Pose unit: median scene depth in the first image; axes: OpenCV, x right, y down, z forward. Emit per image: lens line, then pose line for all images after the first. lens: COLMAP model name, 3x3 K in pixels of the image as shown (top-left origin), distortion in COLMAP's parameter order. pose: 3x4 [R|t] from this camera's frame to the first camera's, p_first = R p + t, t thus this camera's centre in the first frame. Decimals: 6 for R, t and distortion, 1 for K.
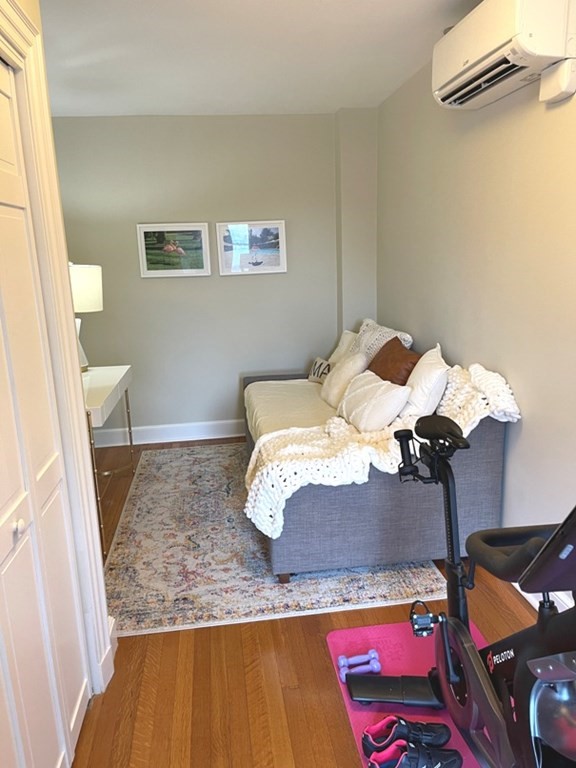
lens RADIAL K [[577.8, 0, 293.5], [0, 577.8, 386.4], [0, 0, 1]] dist [0.063361, -0.078158]
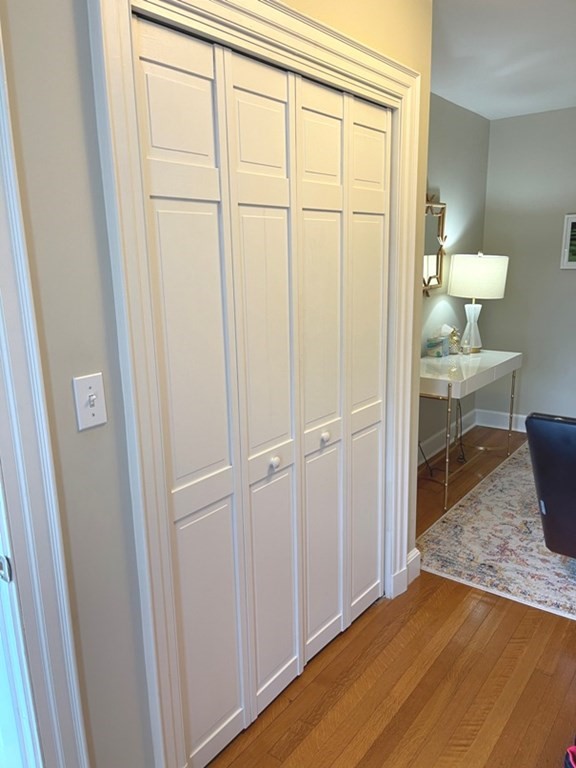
lens RADIAL K [[577.8, 0, 293.5], [0, 577.8, 386.4], [0, 0, 1]] dist [0.063361, -0.078158]
pose [[0.719811, 0.175307, -0.671670, 0.204256], [-0.162752, 0.983236, 0.082209, 0.005175], [0.674822, 0.050141, 0.736275, -0.059806]]
